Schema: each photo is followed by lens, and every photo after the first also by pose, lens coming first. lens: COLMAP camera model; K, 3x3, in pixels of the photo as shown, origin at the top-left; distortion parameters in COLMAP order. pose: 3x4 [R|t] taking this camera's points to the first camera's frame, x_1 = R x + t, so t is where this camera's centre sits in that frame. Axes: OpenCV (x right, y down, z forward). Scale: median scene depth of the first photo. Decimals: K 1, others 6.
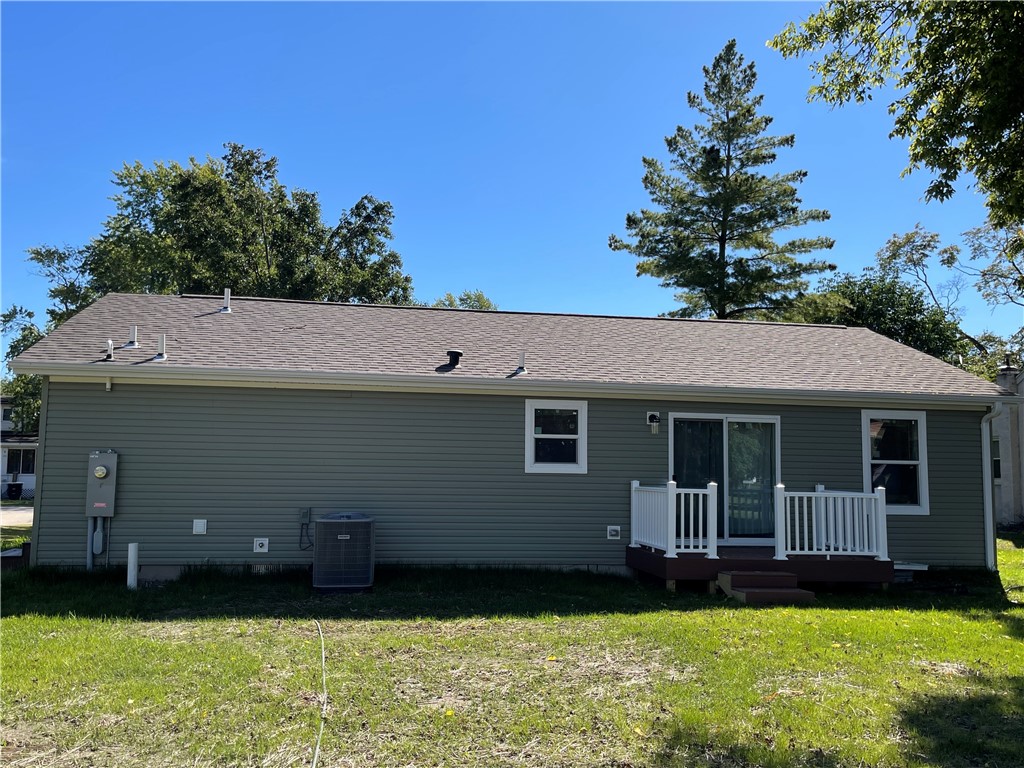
lens RADIAL K [[871.0, 0, 512.0], [0, 871.0, 384.0], [0, 0, 1]] dist [0.035243, -0.002861]
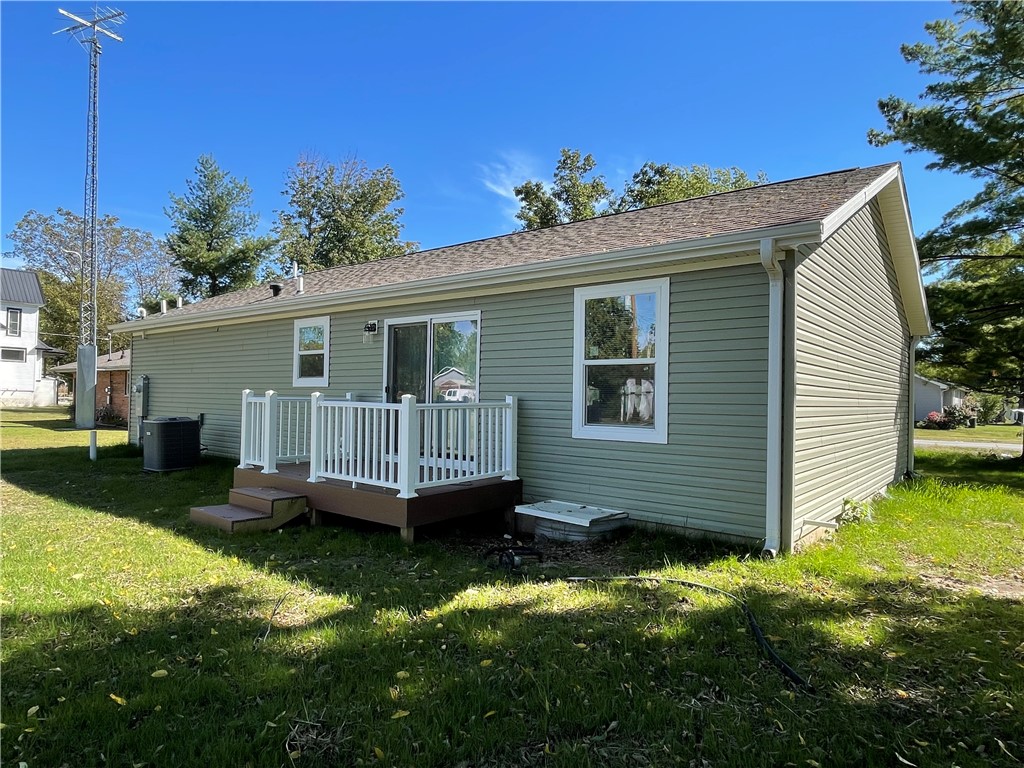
lens RADIAL K [[626.0, 0, 513.2], [0, 626.0, 386.9], [0, 0, 1]] dist [-0.000583, -0.000723]
pose [[0.670191, -0.017762, -0.741977, 0.783211], [0.069916, 0.996779, 0.039290, 0.089622], [0.738889, -0.078208, 0.669274, 0.667098]]
